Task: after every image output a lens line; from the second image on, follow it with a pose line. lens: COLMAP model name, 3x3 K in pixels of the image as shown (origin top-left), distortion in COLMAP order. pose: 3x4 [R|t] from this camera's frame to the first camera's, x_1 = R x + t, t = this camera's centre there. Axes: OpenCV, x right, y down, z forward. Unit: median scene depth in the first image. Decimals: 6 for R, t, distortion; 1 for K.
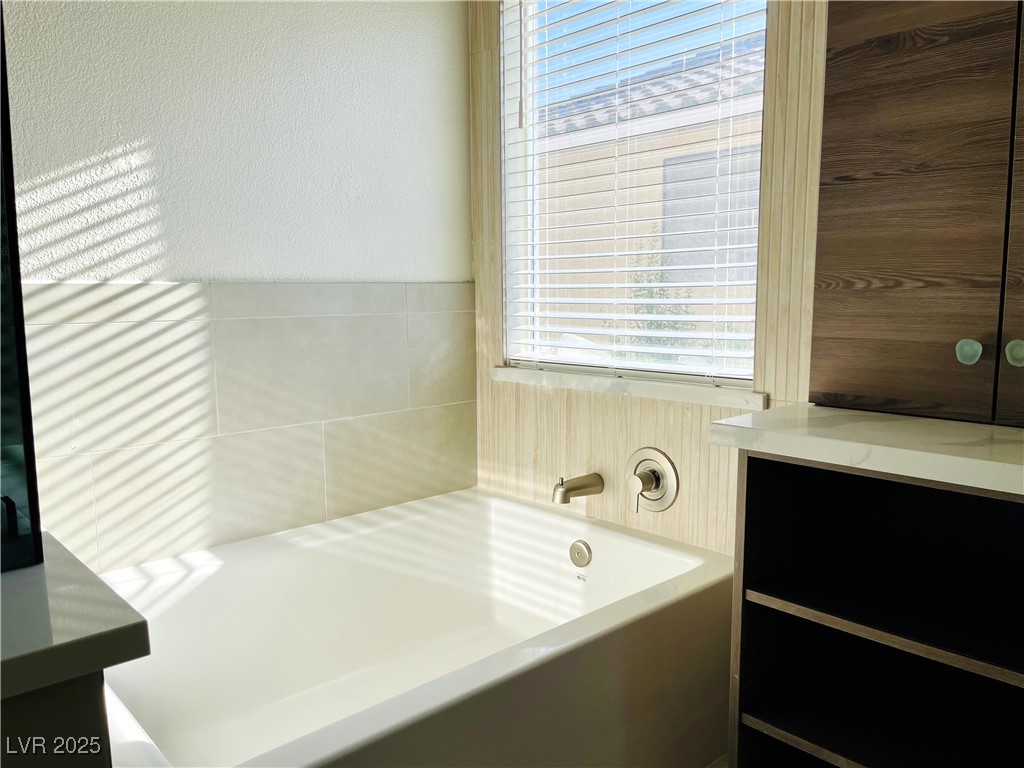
lens RADIAL K [[780.7, 0, 512.0], [0, 780.7, 384.0], [0, 0, 1]] dist [0.084884, -0.110655]
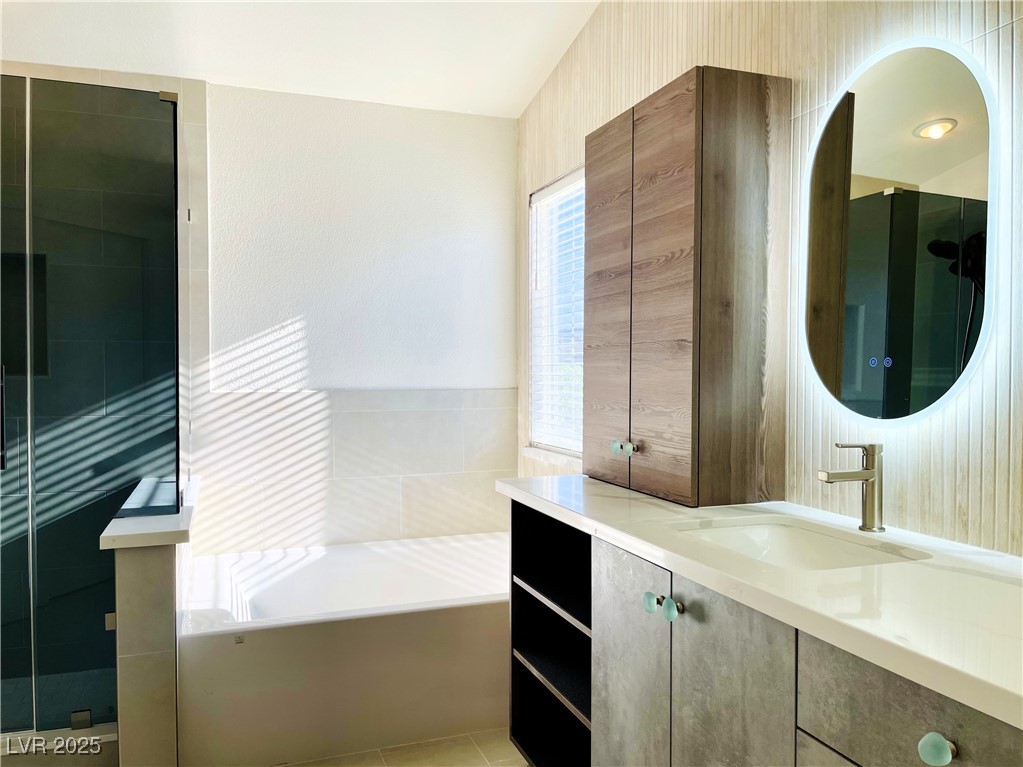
lens RADIAL K [[779.9, 0, 511.5], [0, 779.9, 383.5], [0, 0, 1]] dist [0.084884, -0.110655]
pose [[0.925423, 0.014047, -0.378674, 0.704898], [-0.052546, 0.994415, -0.091526, -0.007092], [0.375274, 0.104598, 0.920993, -0.502851]]
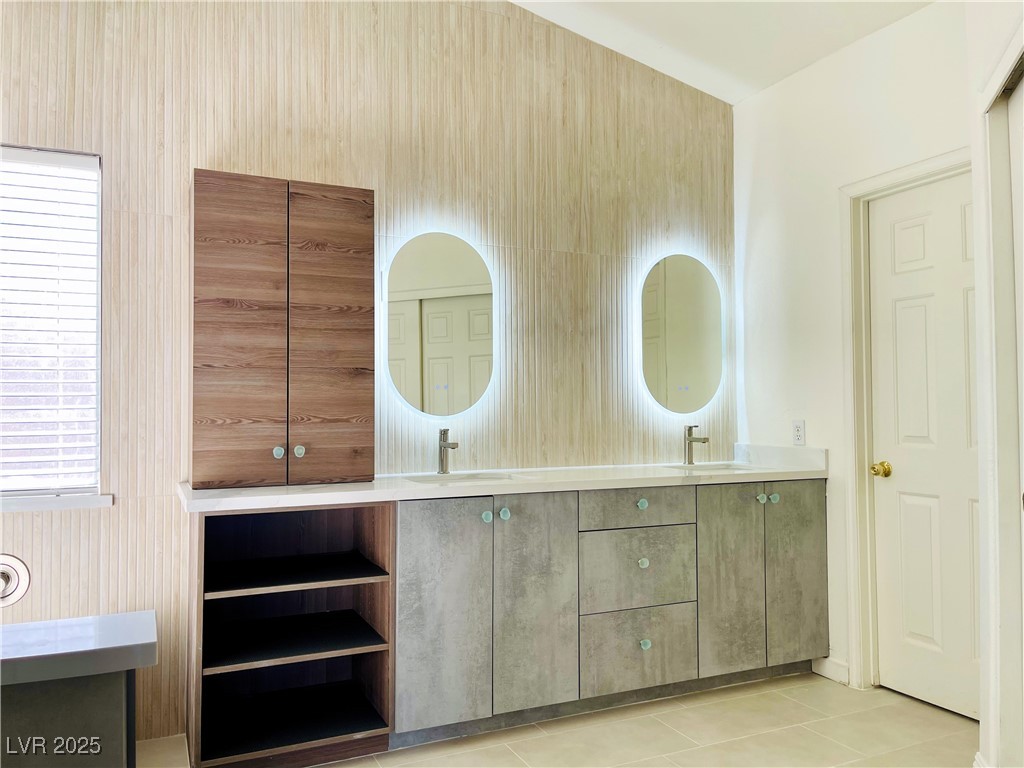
lens RADIAL K [[780.7, 0, 512.0], [0, 780.7, 384.0], [0, 0, 1]] dist [0.084884, -0.110655]
pose [[0.300011, 0.035852, 0.953262, -0.878525], [0.116373, 0.990454, -0.073876, 0.004400], [-0.946811, 0.133097, 0.292975, -0.173005]]
